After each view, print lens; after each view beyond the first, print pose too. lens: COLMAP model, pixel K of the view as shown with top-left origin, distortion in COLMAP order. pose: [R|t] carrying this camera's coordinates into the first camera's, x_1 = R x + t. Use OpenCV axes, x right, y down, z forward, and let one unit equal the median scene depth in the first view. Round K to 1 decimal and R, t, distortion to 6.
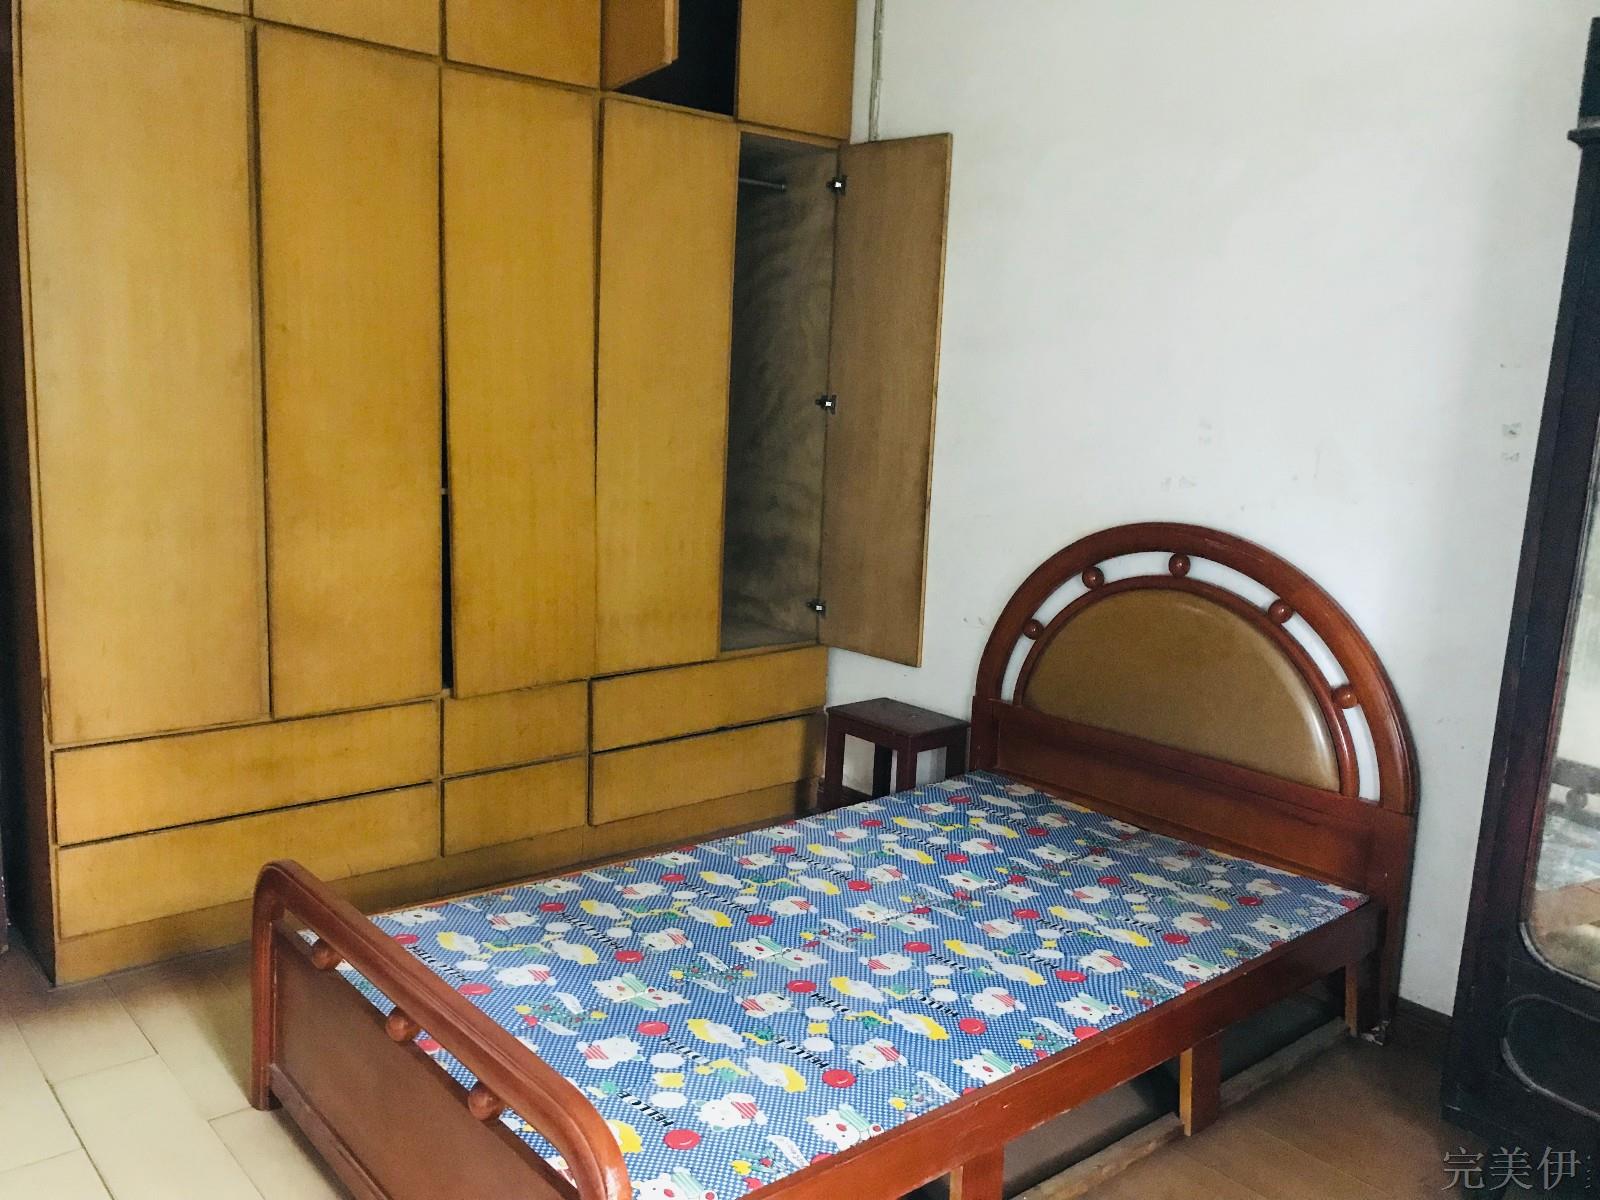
lens RADIAL K [[1334.0, 0, 808.6], [0, 1334.0, 599.7], [0, 0, 1]] dist [0.038651, -0.051301]
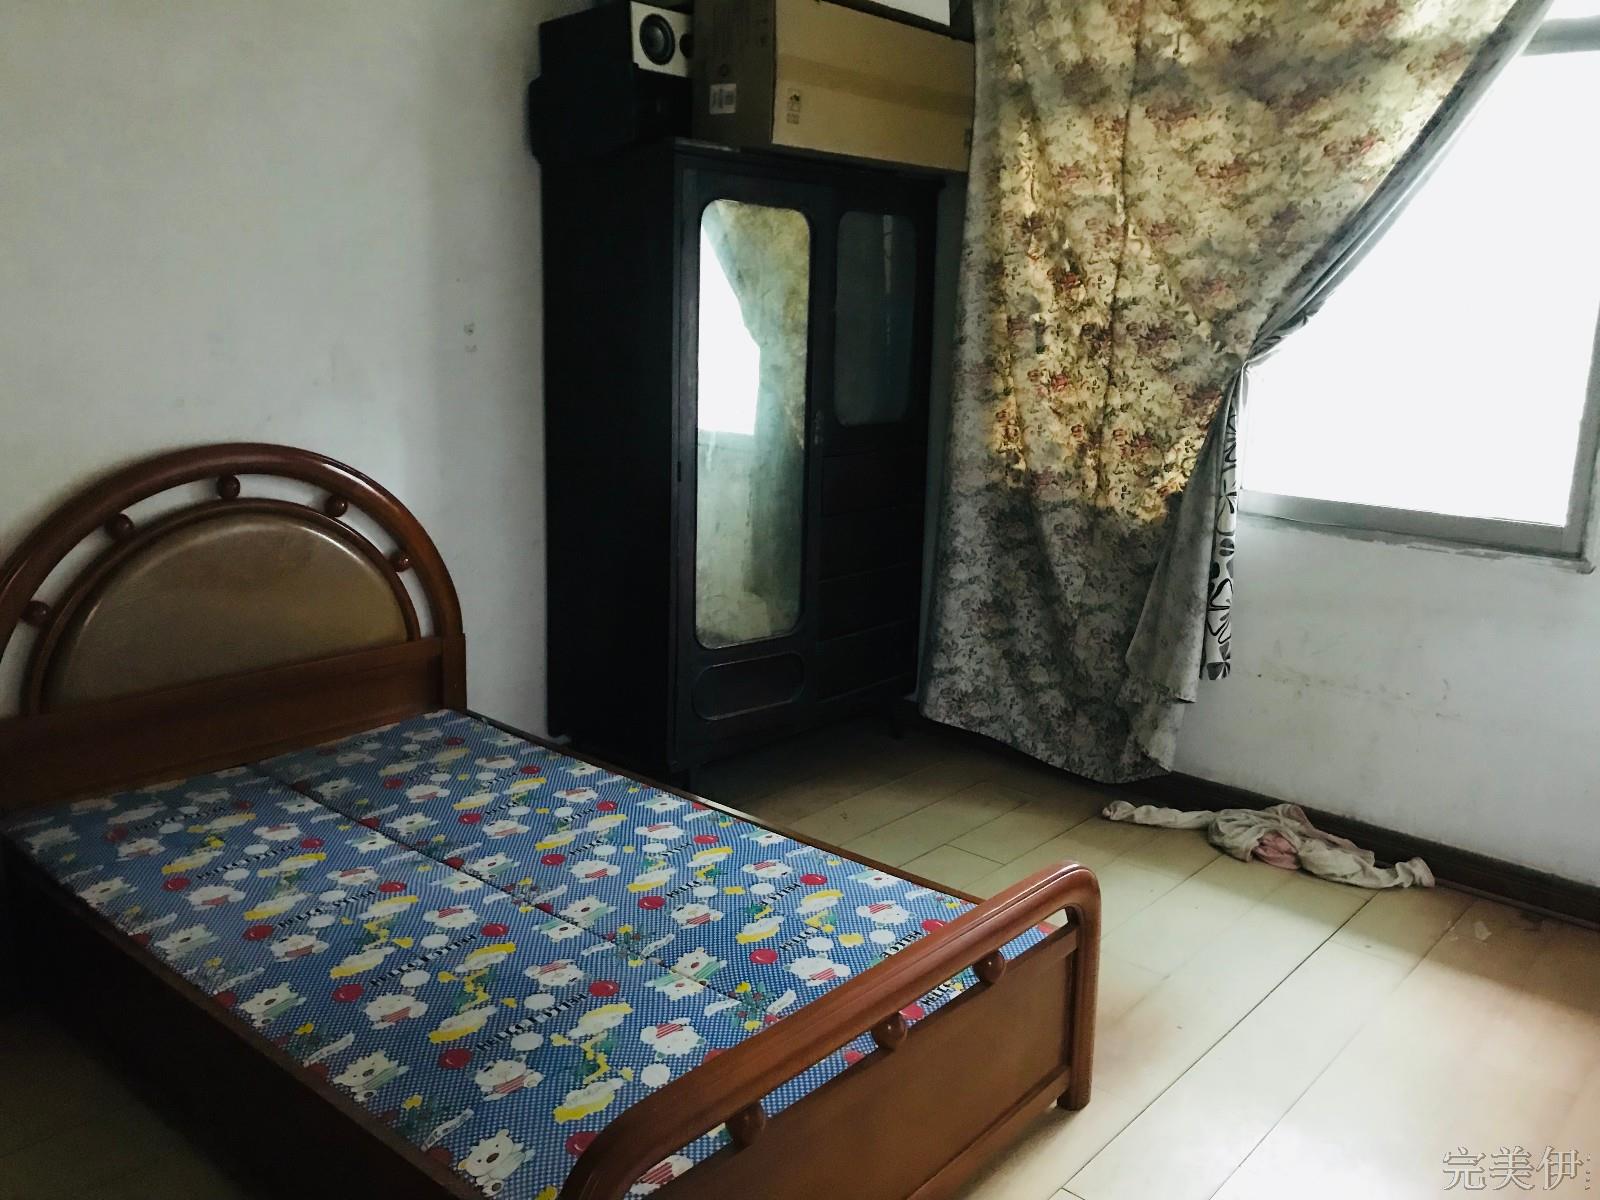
lens RADIAL K [[1334.0, 0, 807.8], [0, 1334.0, 599.3], [0, 0, 1]] dist [0.038651, -0.051301]
pose [[-0.148906, -0.258138, 0.954564, -0.835778], [0.131982, 0.951501, 0.277898, -0.187242], [-0.980004, 0.167366, -0.107614, 0.818059]]
